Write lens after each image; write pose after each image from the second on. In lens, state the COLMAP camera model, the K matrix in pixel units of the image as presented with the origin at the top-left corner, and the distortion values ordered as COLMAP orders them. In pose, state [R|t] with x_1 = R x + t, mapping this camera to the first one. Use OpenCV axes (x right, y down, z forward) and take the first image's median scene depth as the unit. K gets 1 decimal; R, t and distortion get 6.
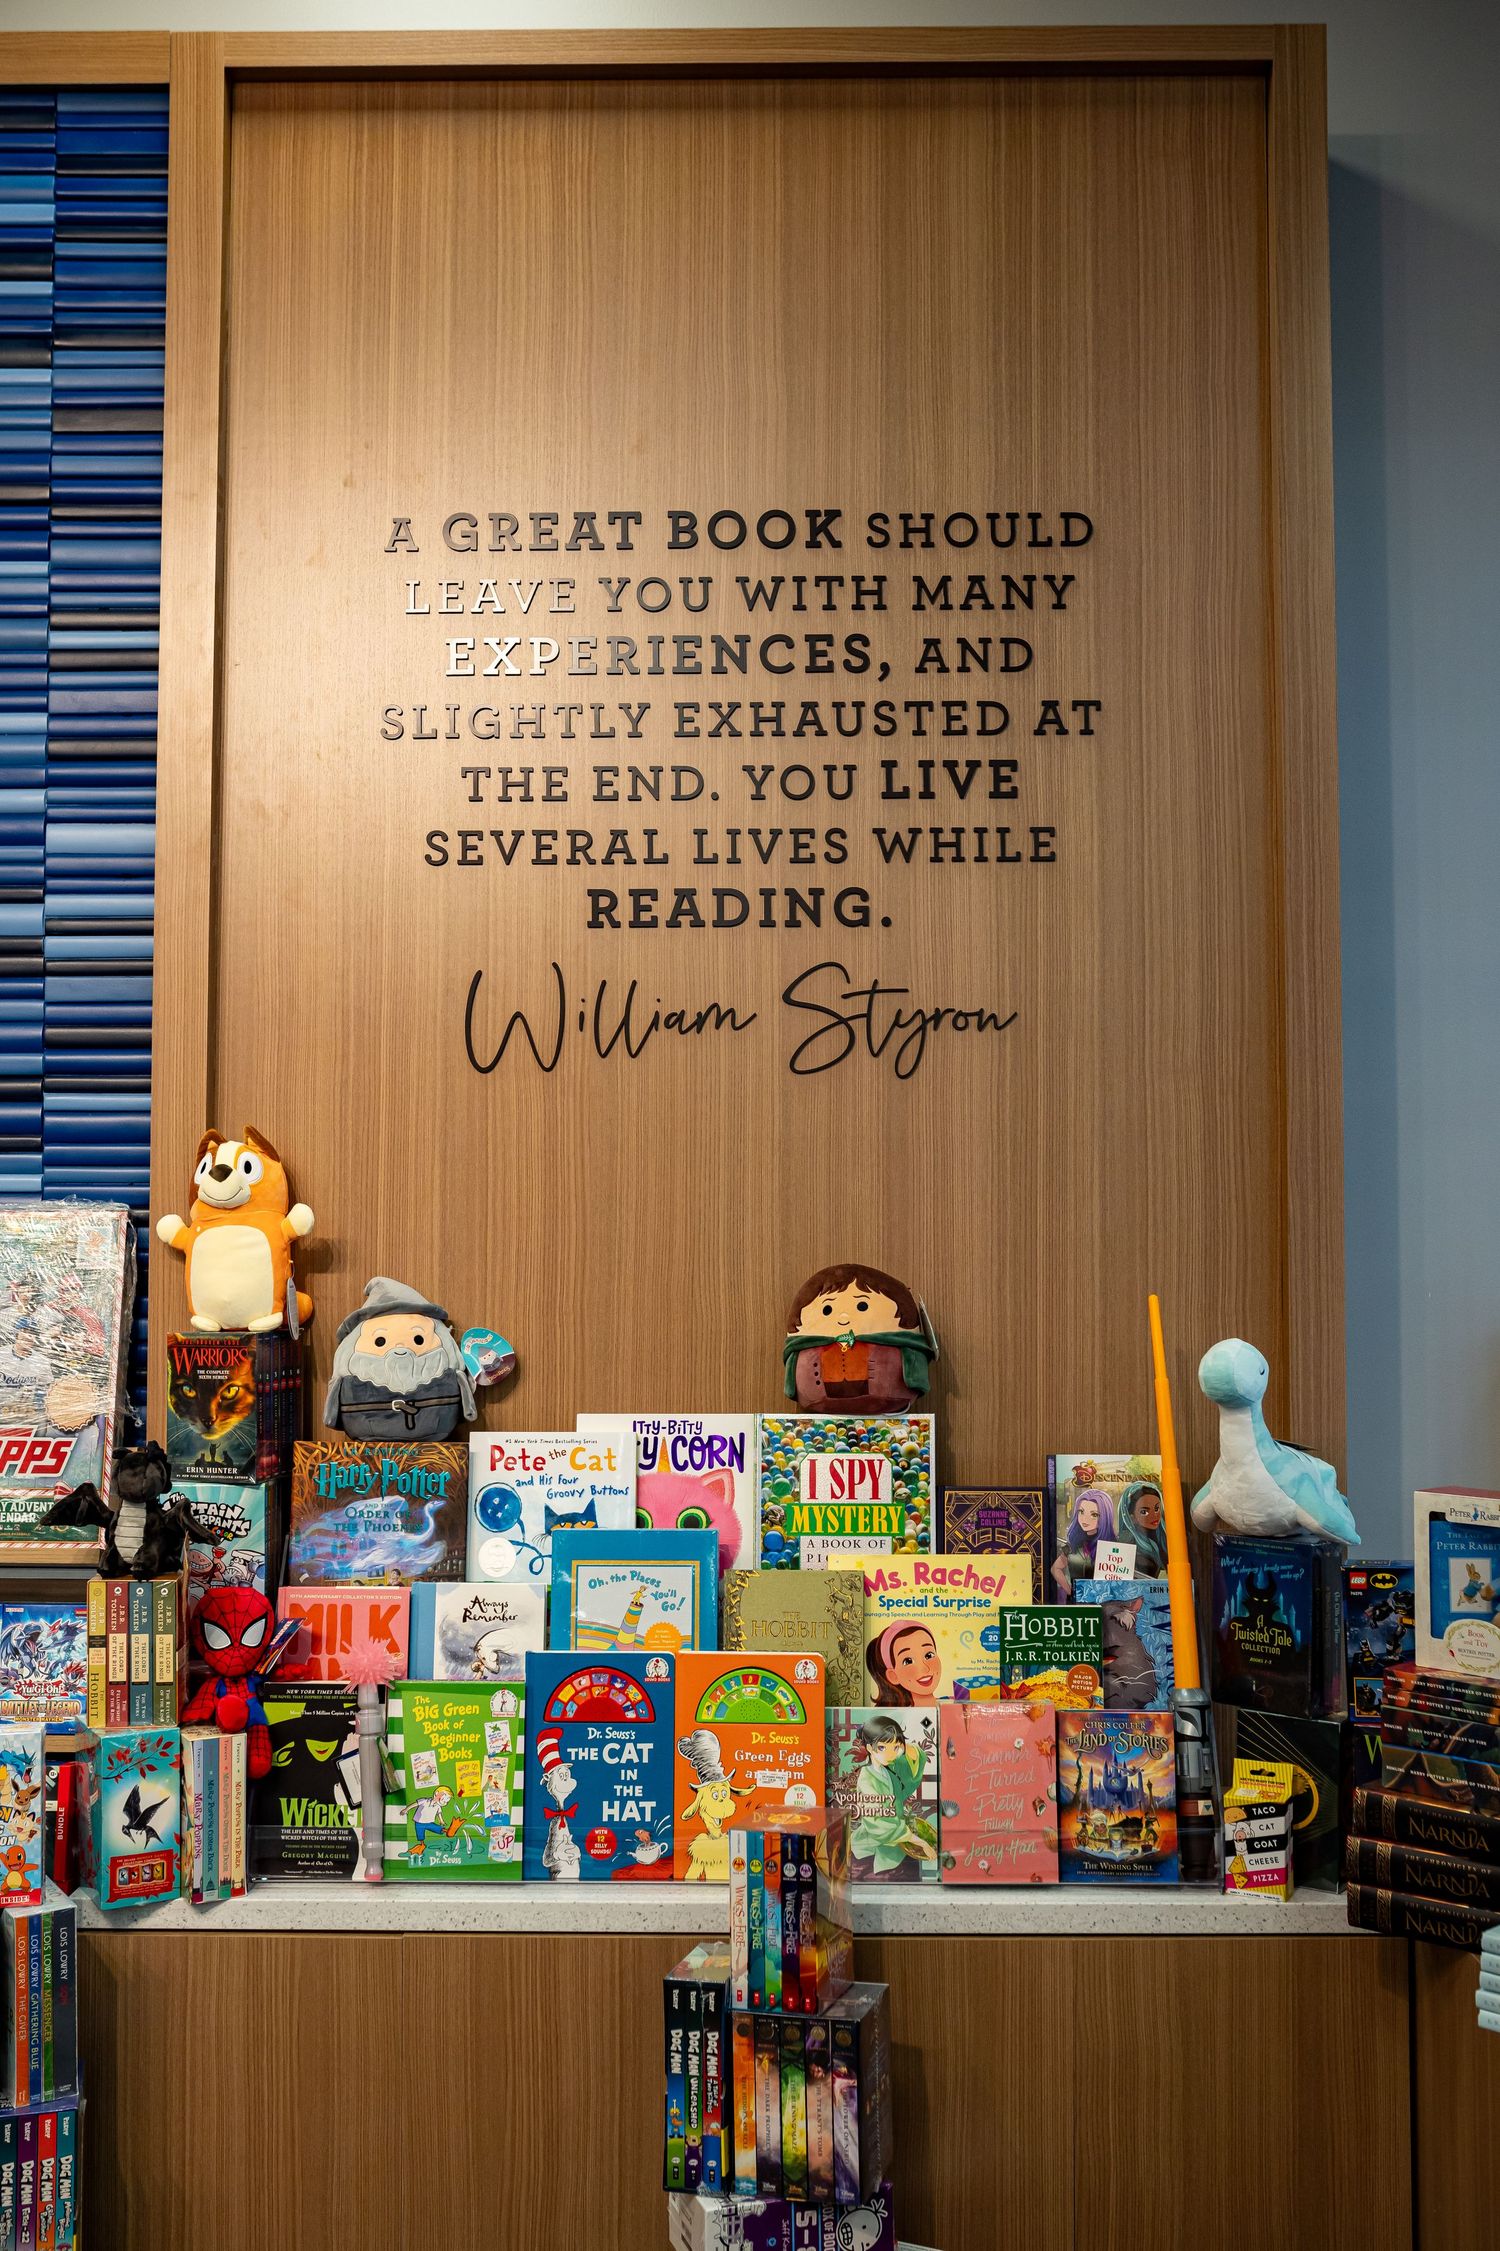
lens RADIAL K [[2191.3, 0, 752.1], [0, 2191.3, 1120.8], [0, 0, 1]] dist [-0.034801, 0.000000]
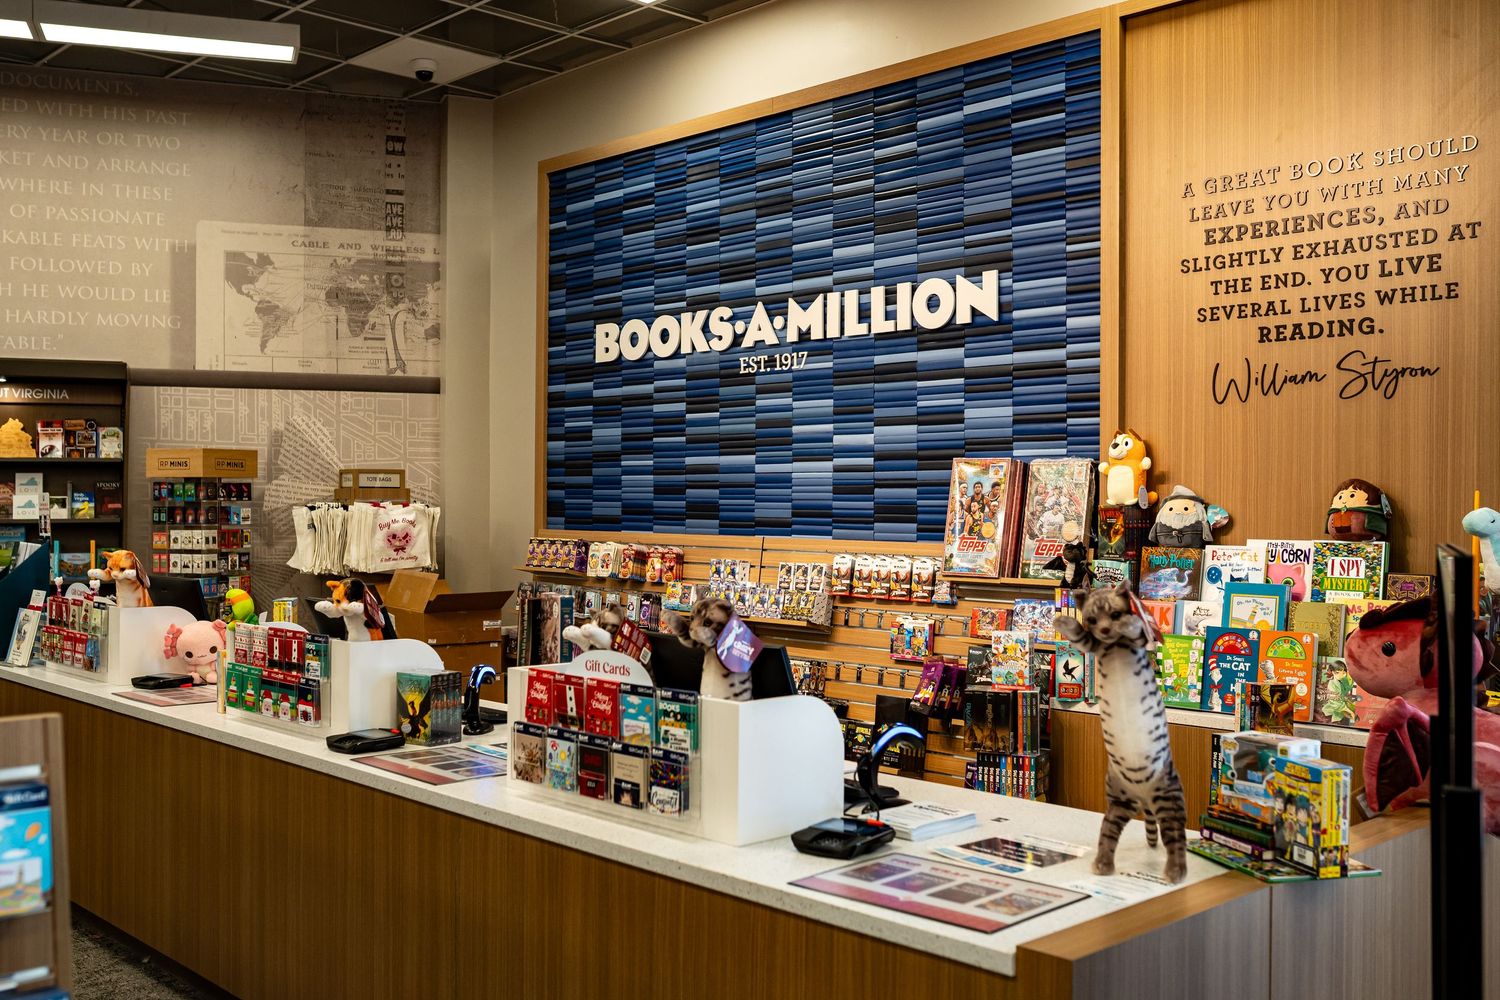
lens RADIAL K [[1460.2, 0, 749.2], [0, 1460.2, 499.0], [0, 0, 1]] dist [-0.034801, 0.000000]
pose [[0.707311, 0.003330, -0.706895, 0.678437], [0.027776, 0.999086, 0.032498, 0.017770], [0.706357, -0.042621, 0.706571, -0.561046]]
